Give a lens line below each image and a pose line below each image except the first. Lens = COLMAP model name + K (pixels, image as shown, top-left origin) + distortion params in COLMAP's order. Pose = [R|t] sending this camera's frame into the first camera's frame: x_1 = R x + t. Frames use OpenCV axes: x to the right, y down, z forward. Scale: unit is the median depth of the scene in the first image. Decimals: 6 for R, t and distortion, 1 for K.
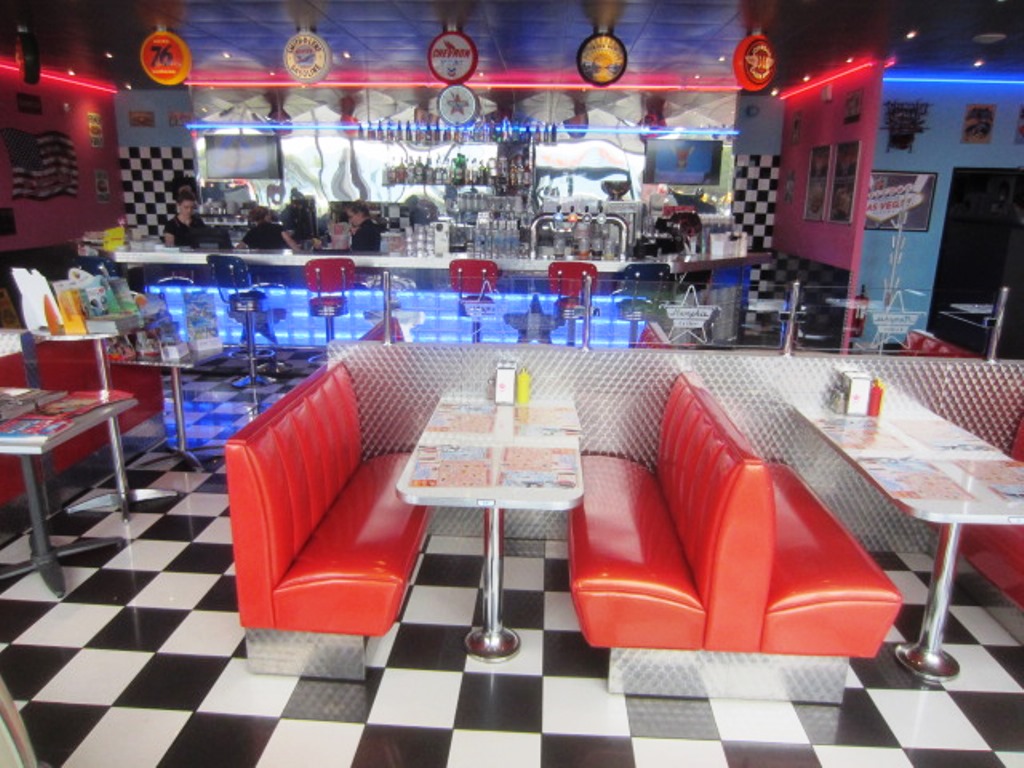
lens RADIAL K [[719.6, 0, 515.5], [0, 719.6, 382.8], [0, 0, 1]] dist [-0.037722, 0.009656]
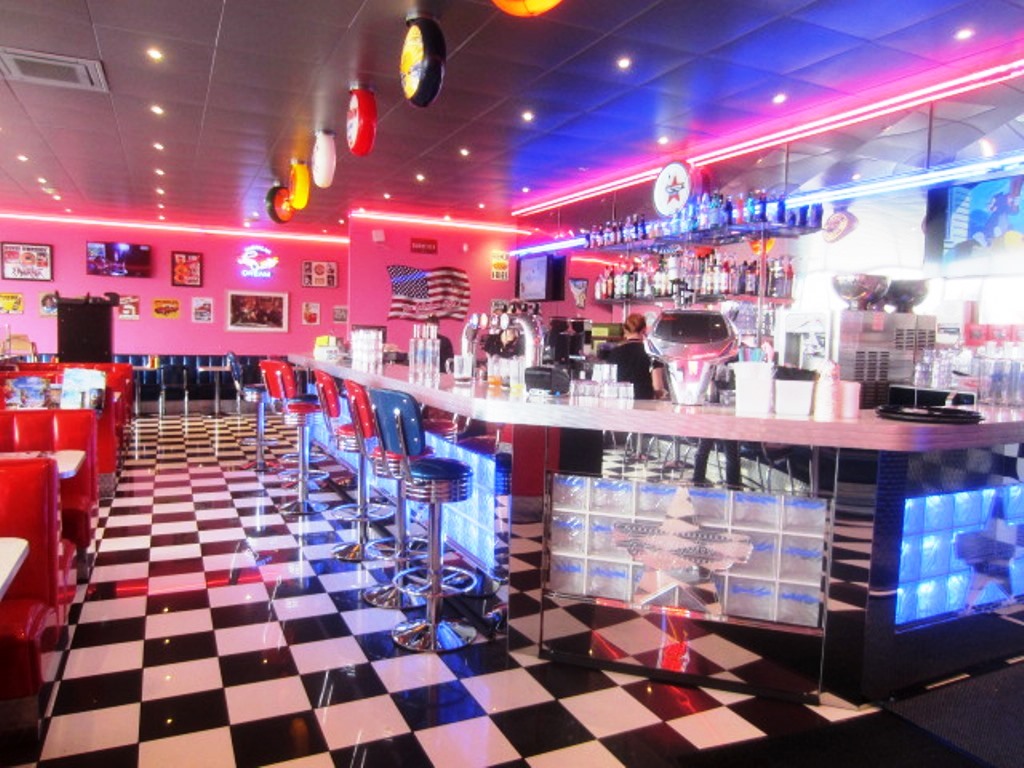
lens RADIAL K [[719.6, 0, 515.5], [0, 719.6, 382.8], [0, 0, 1]] dist [-0.037722, 0.009656]
pose [[0.483553, 0.058986, -0.873326, 0.496272], [-0.246813, 0.966430, -0.071384, -0.111874], [0.839798, 0.250066, 0.481879, 0.580686]]
